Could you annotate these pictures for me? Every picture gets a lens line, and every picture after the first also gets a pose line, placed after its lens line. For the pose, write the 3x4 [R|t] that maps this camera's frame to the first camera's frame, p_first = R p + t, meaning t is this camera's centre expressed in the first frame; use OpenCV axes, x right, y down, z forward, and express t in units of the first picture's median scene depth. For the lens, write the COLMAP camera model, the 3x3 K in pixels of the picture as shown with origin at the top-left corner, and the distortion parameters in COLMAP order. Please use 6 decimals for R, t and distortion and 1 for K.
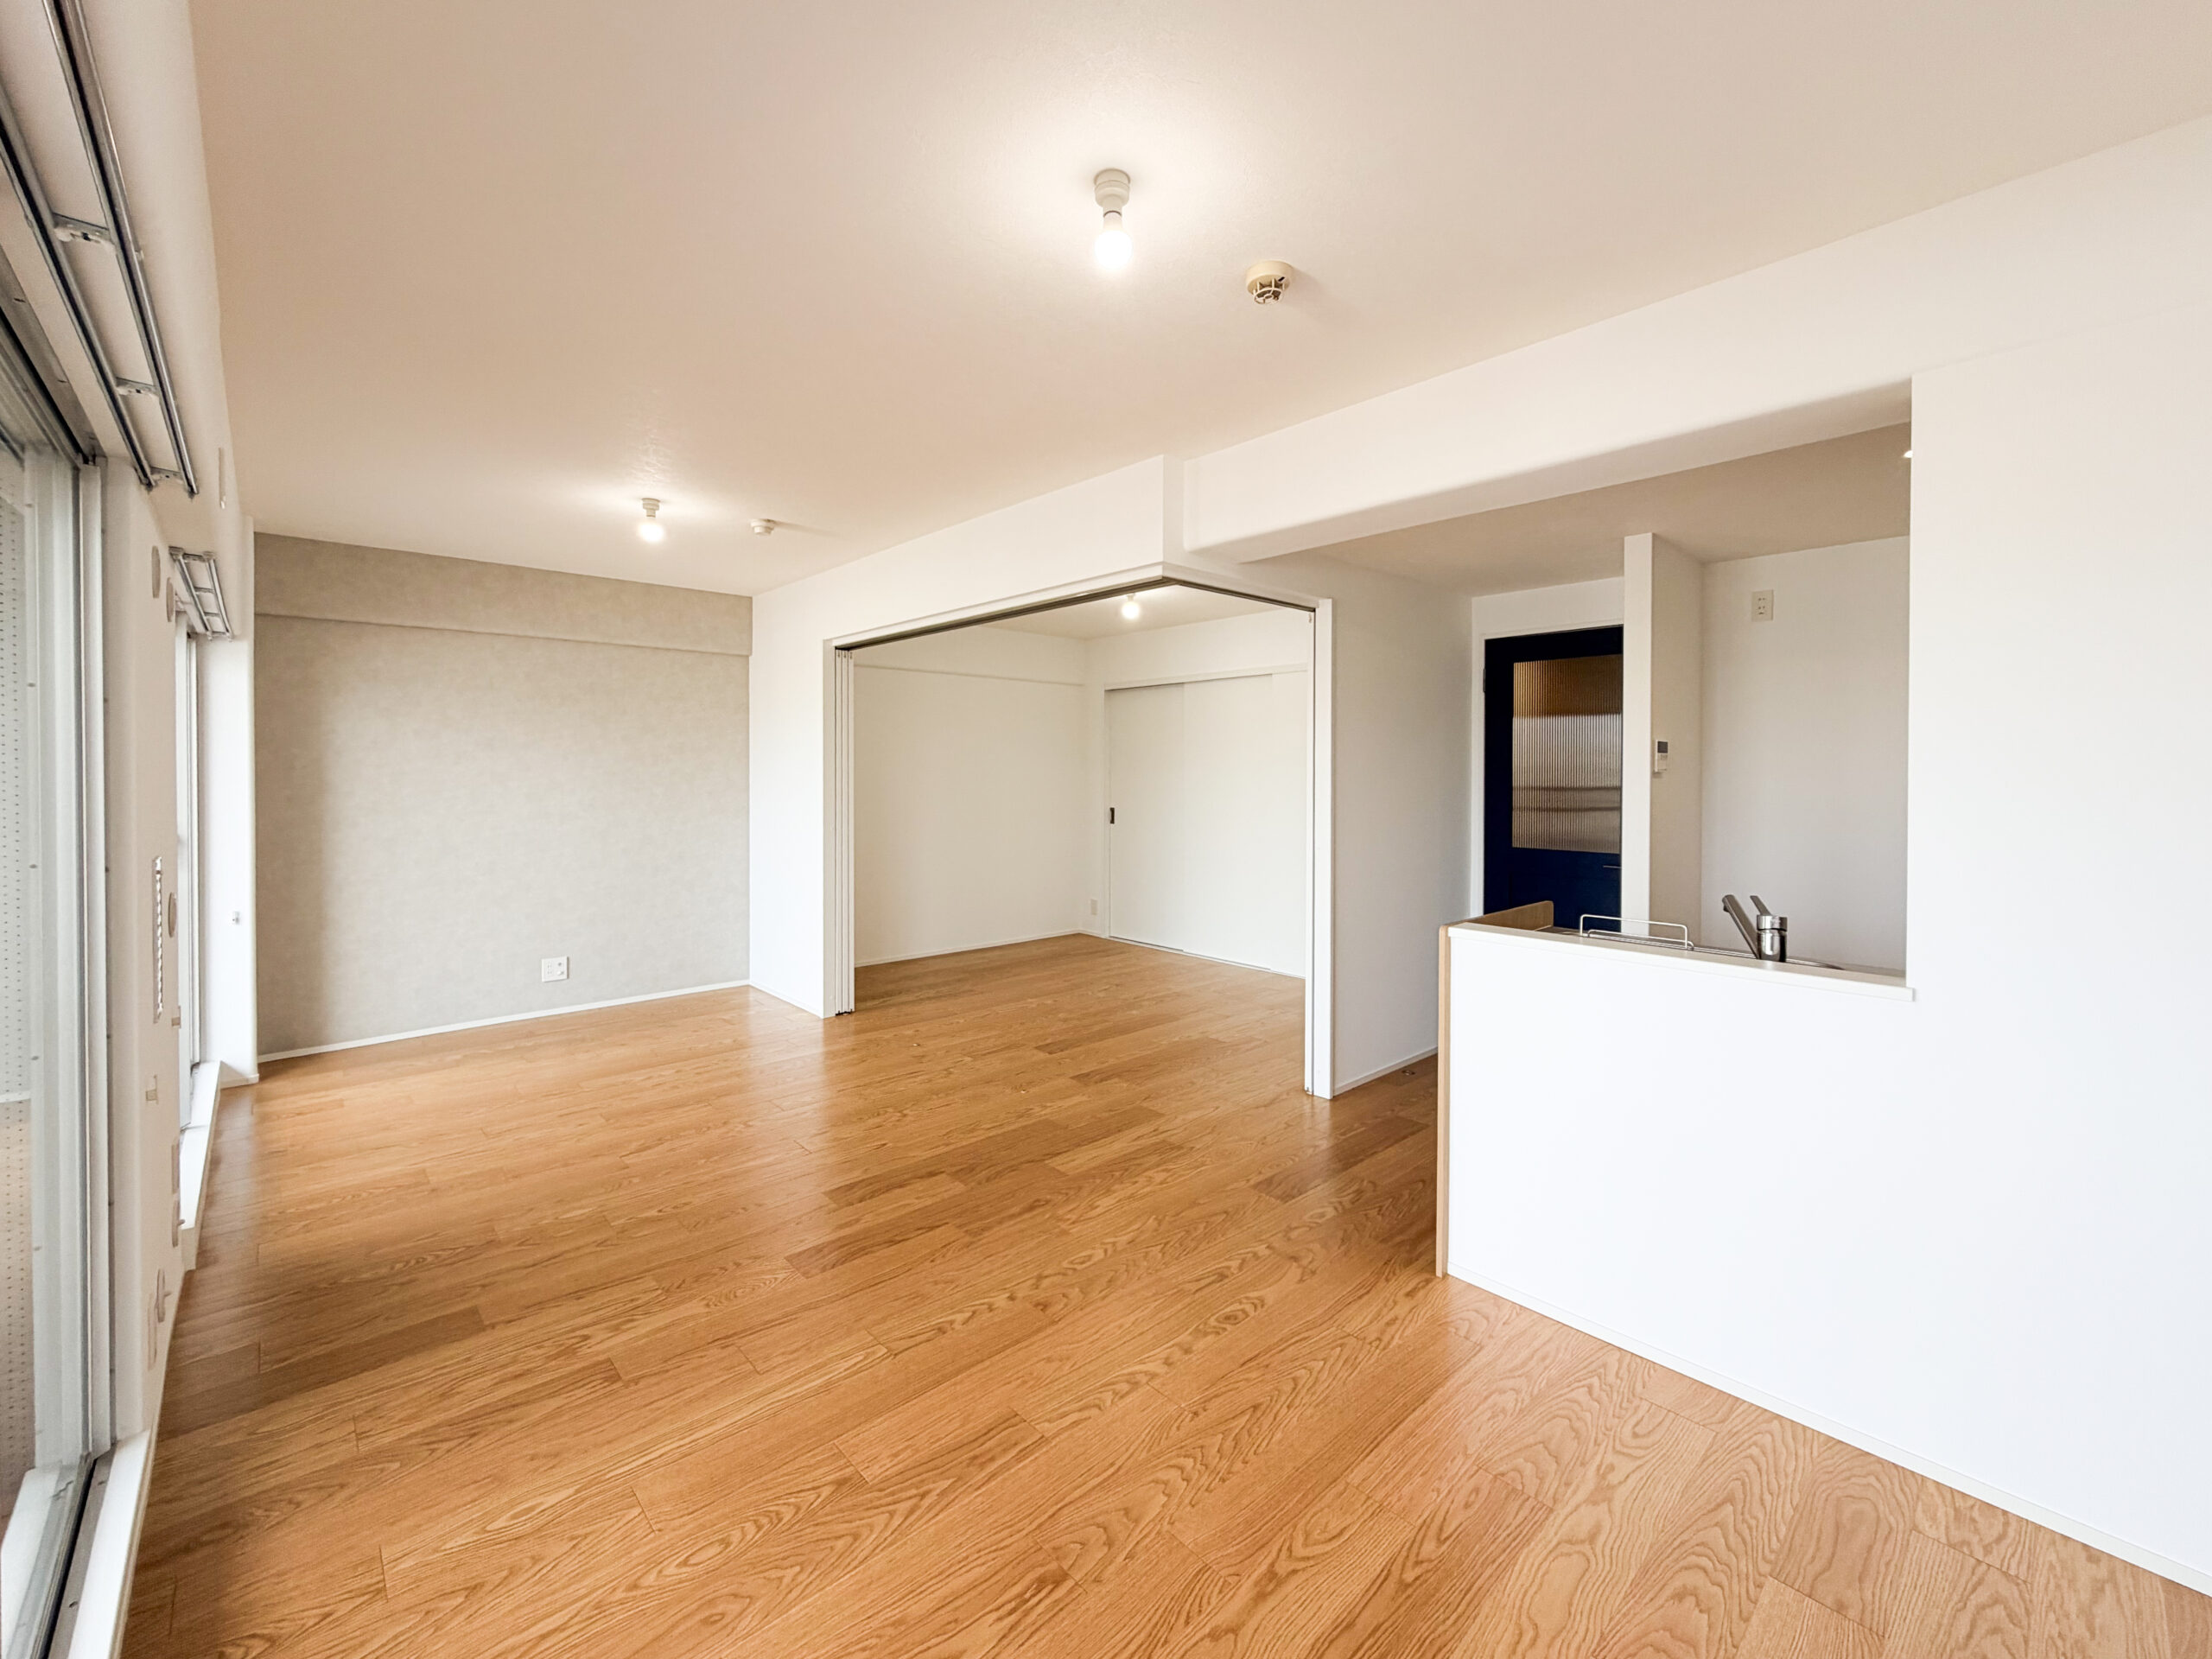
lens RADIAL K [[1040.0, 0, 1107.1], [0, 1040.0, 770.9], [0, 0, 1]] dist [-0.000594, 0.000186]
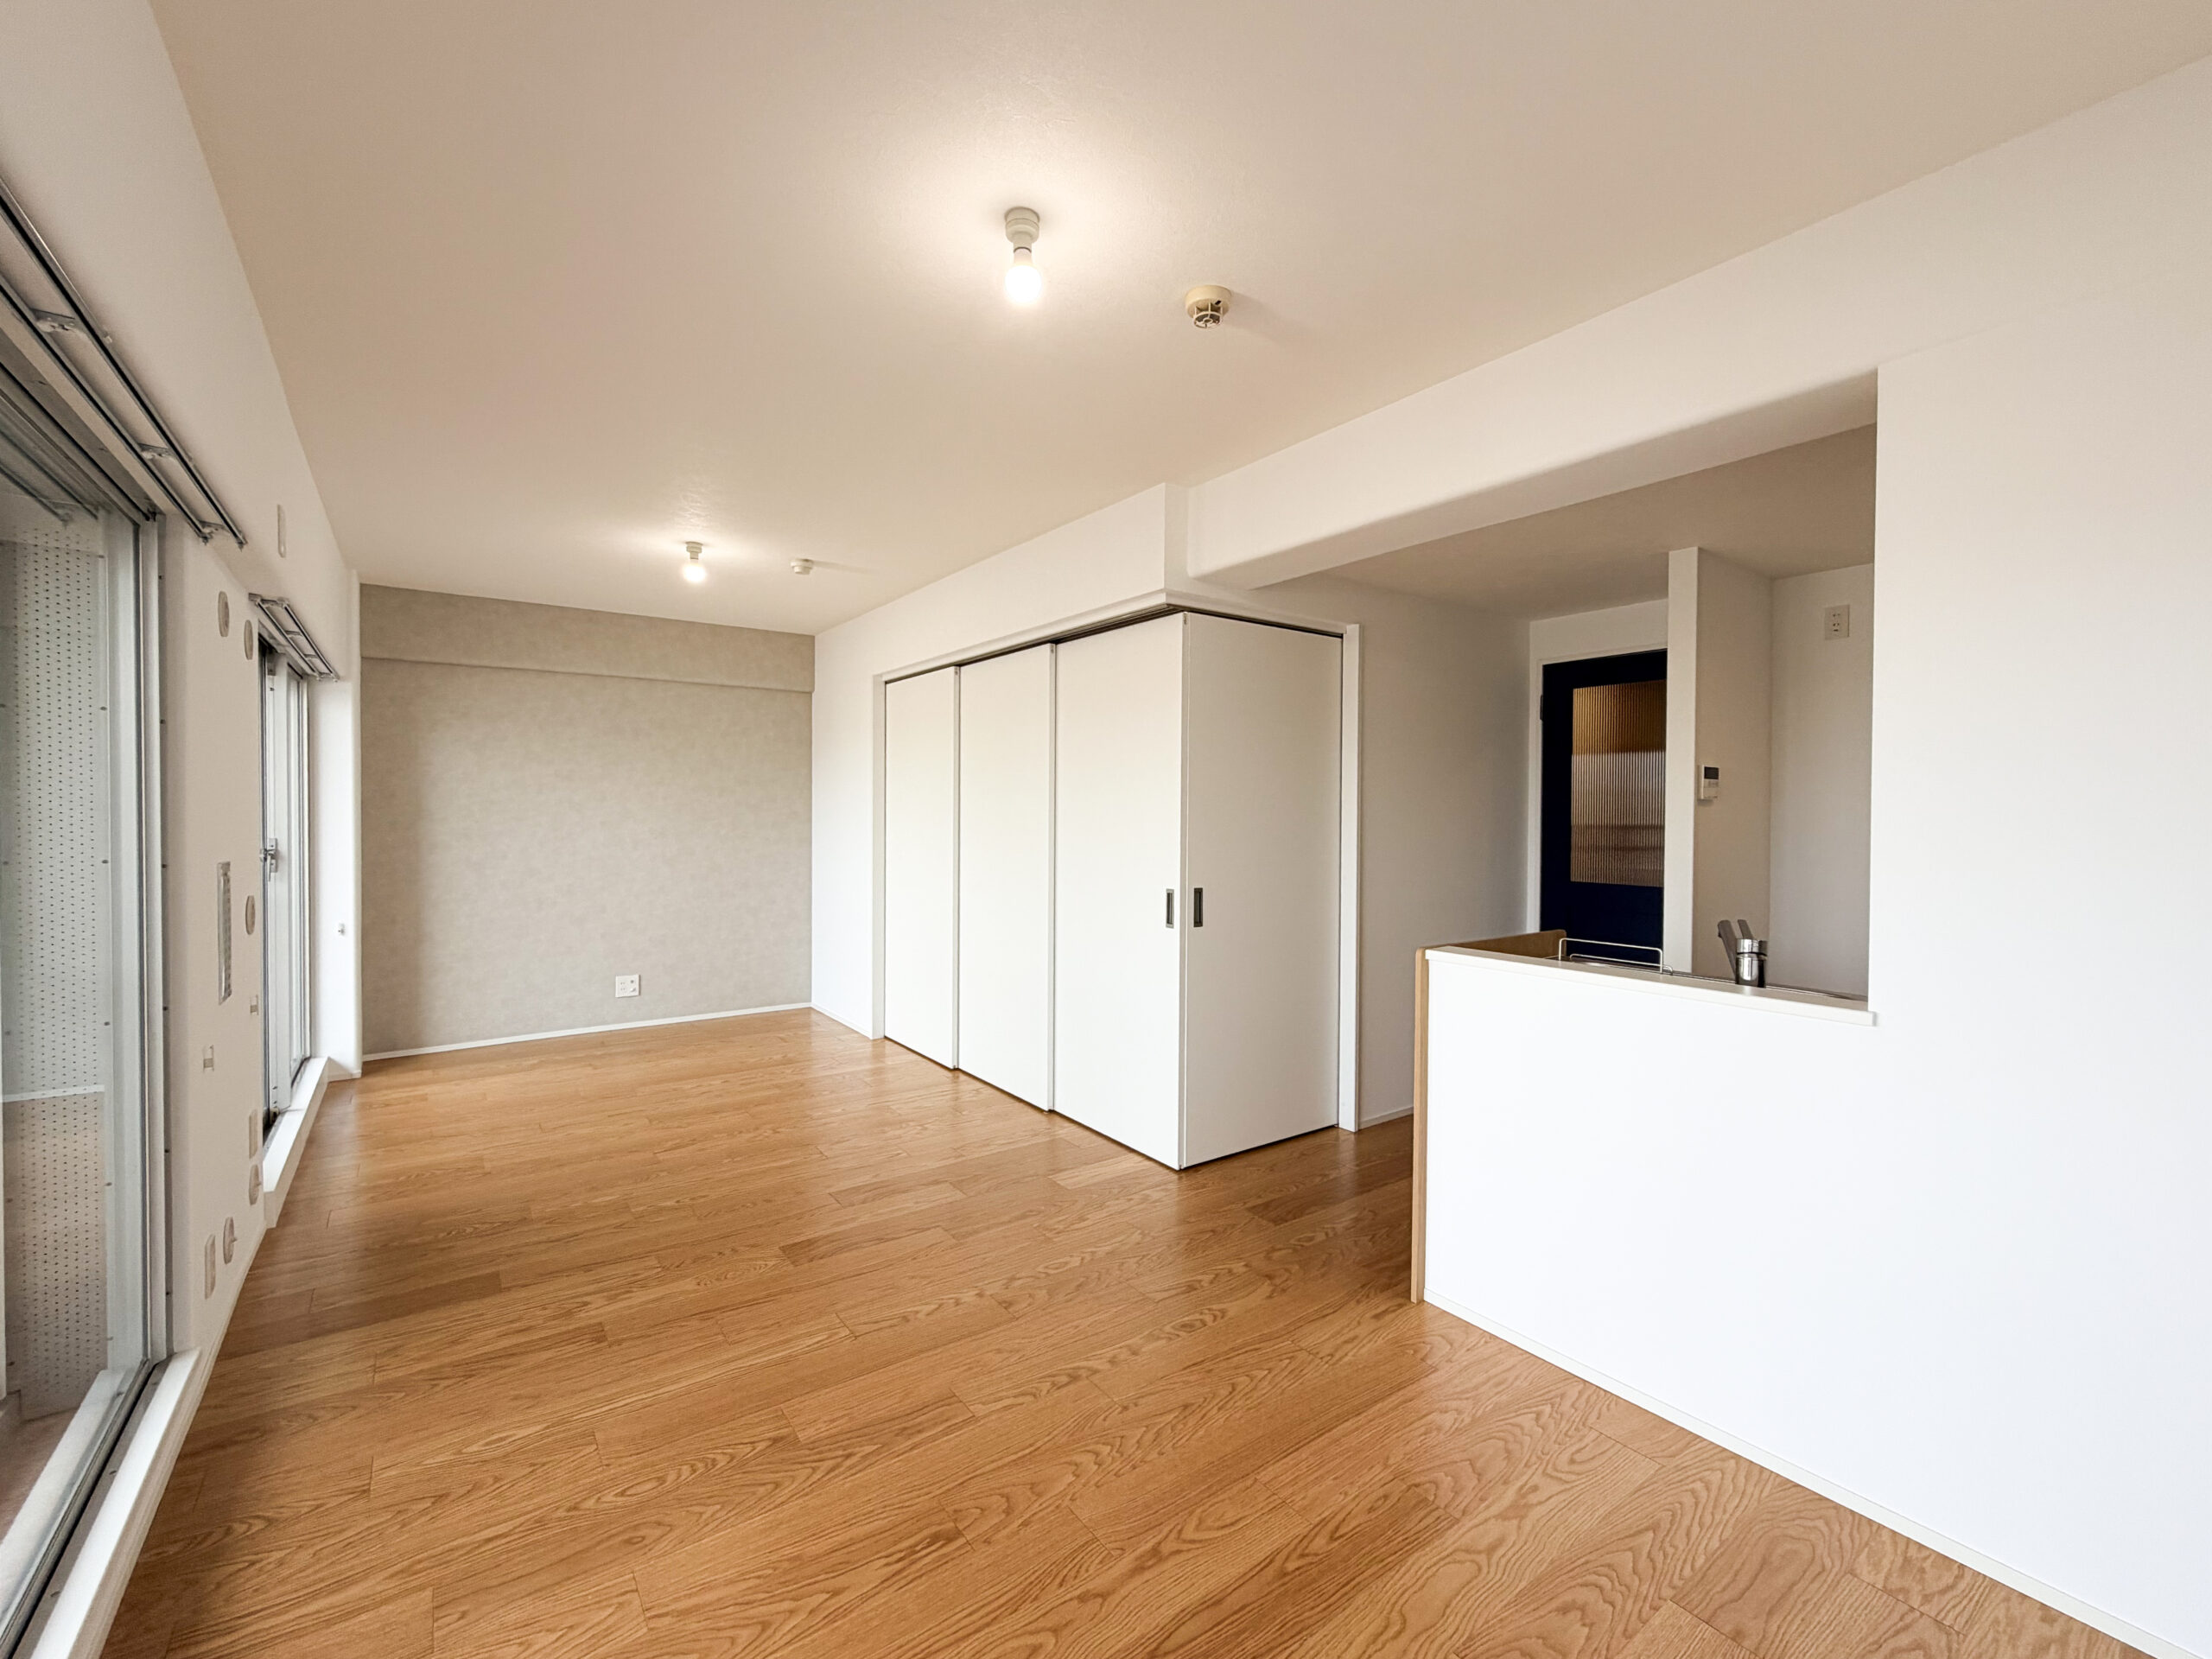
lens RADIAL K [[1069.4, 0, 1138.5], [0, 1069.4, 824.1], [0, 0, 1]] dist [-0.000613, -0.000051]
pose [[0.992411, 0.001822, -0.122948, 0.210140], [-0.001408, 0.999993, 0.003458, 0.032252], [0.122954, -0.003258, 0.992407, -0.046714]]
